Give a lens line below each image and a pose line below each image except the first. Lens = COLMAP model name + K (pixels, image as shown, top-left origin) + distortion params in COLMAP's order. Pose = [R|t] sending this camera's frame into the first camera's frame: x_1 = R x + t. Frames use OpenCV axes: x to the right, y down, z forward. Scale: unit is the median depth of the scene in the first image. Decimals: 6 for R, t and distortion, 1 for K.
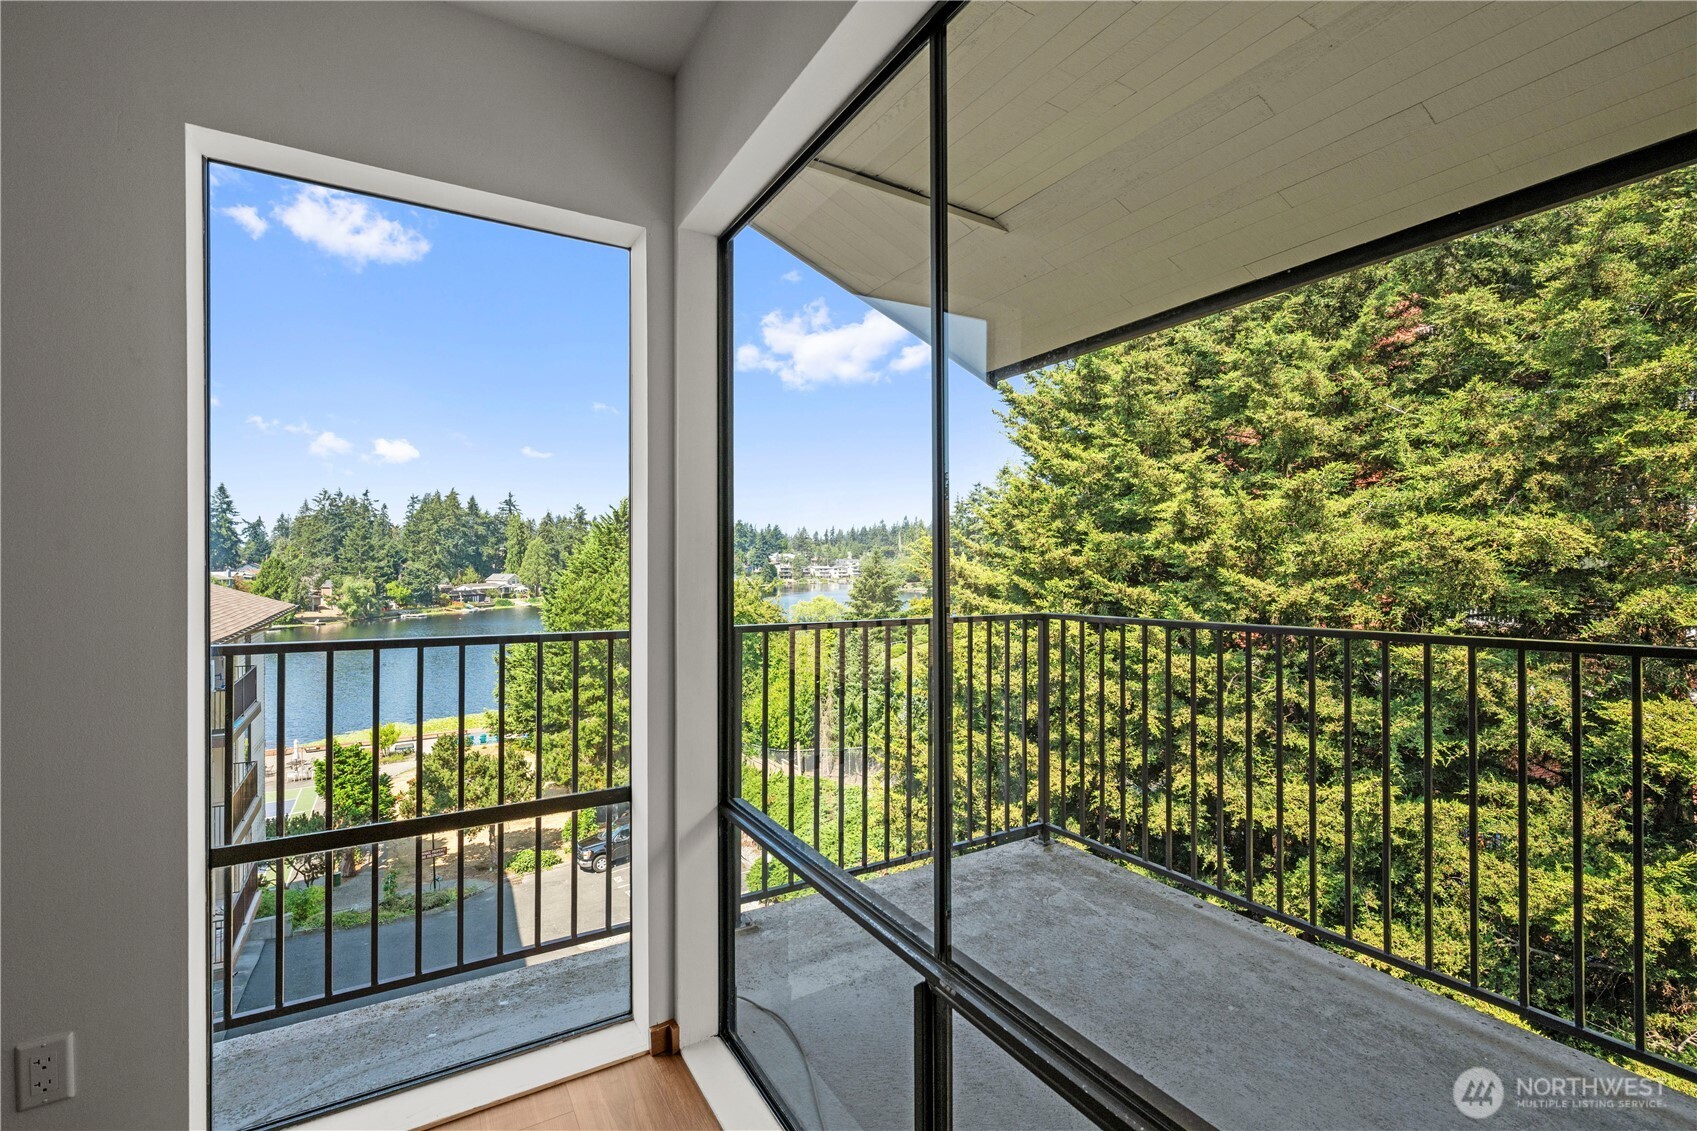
lens RADIAL K [[768.2, 0, 848.5], [0, 768.2, 565.5], [0, 0, 1]] dist [-0.000487, 0.000055]
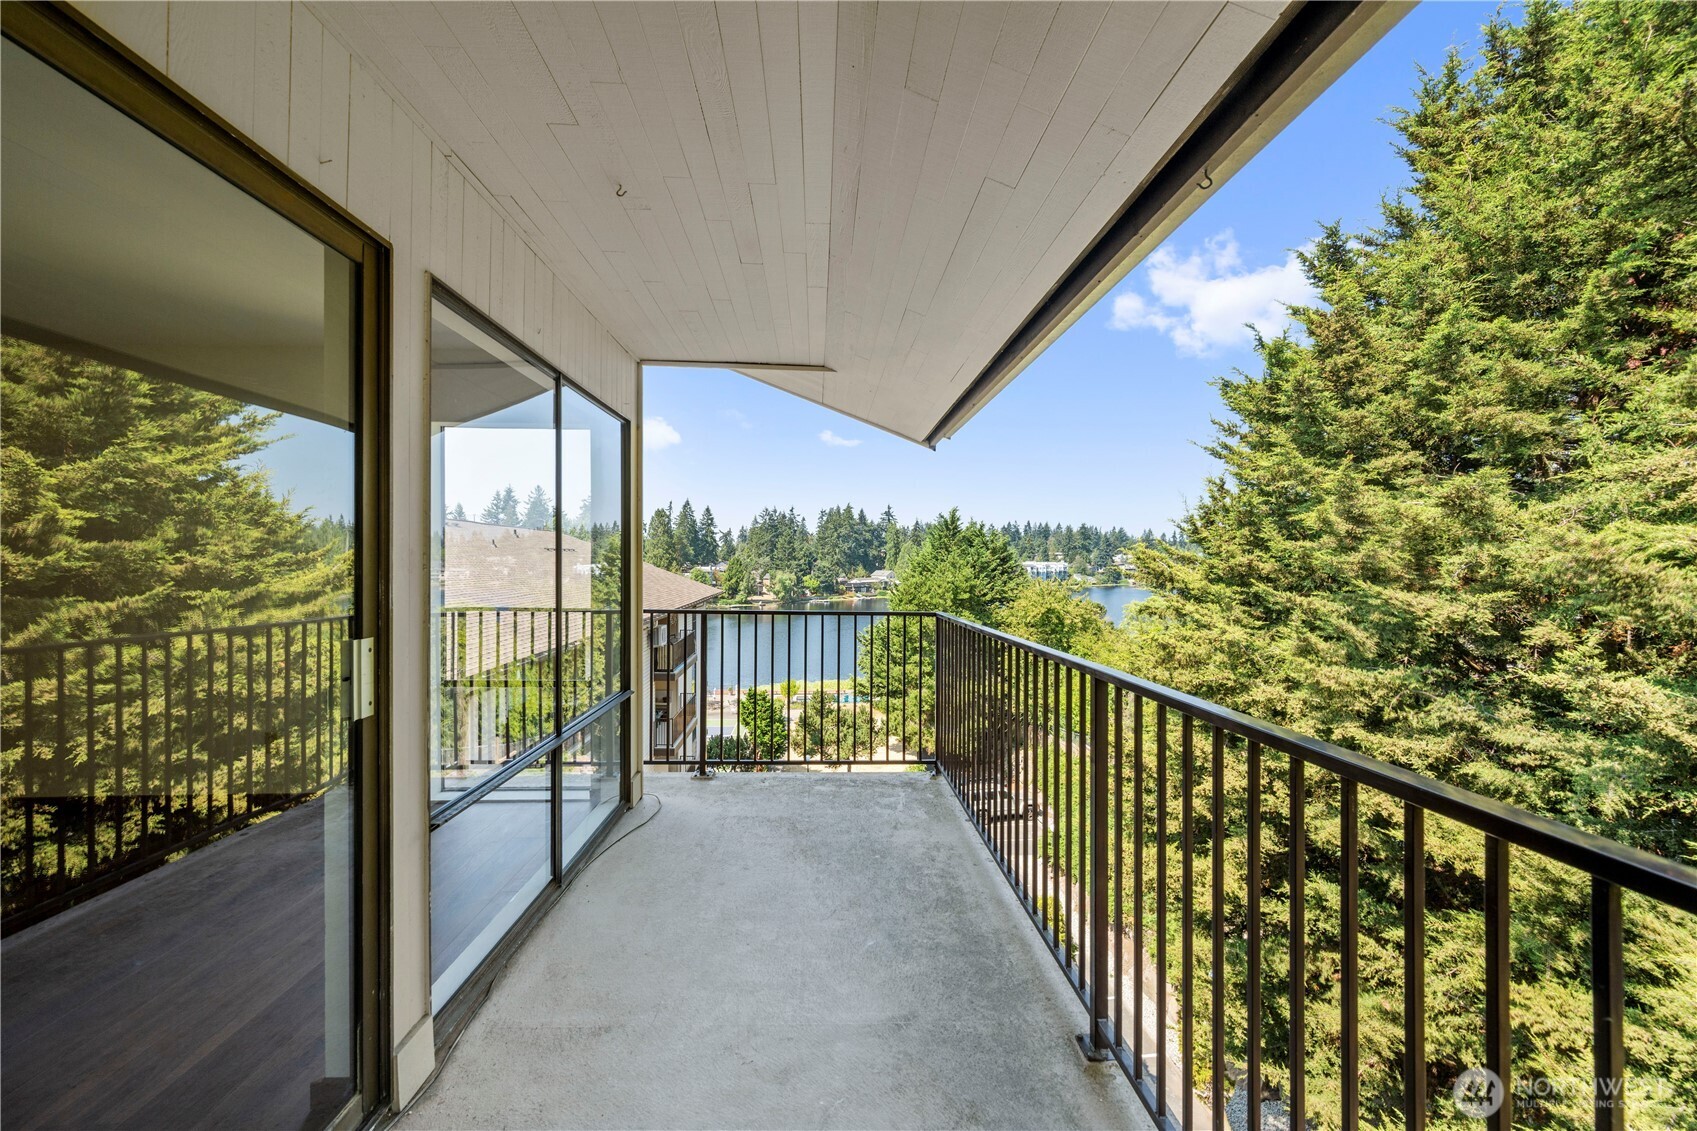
lens RADIAL K [[669.3, 0, 818.3], [0, 669.3, 562.1], [0, 0, 1]] dist [-0.001058, -0.000113]
pose [[0.868198, 0.006490, -0.496175, 0.259714], [-0.008515, 0.999962, -0.001820, -0.009099], [0.496145, 0.005805, 0.868220, -0.067747]]
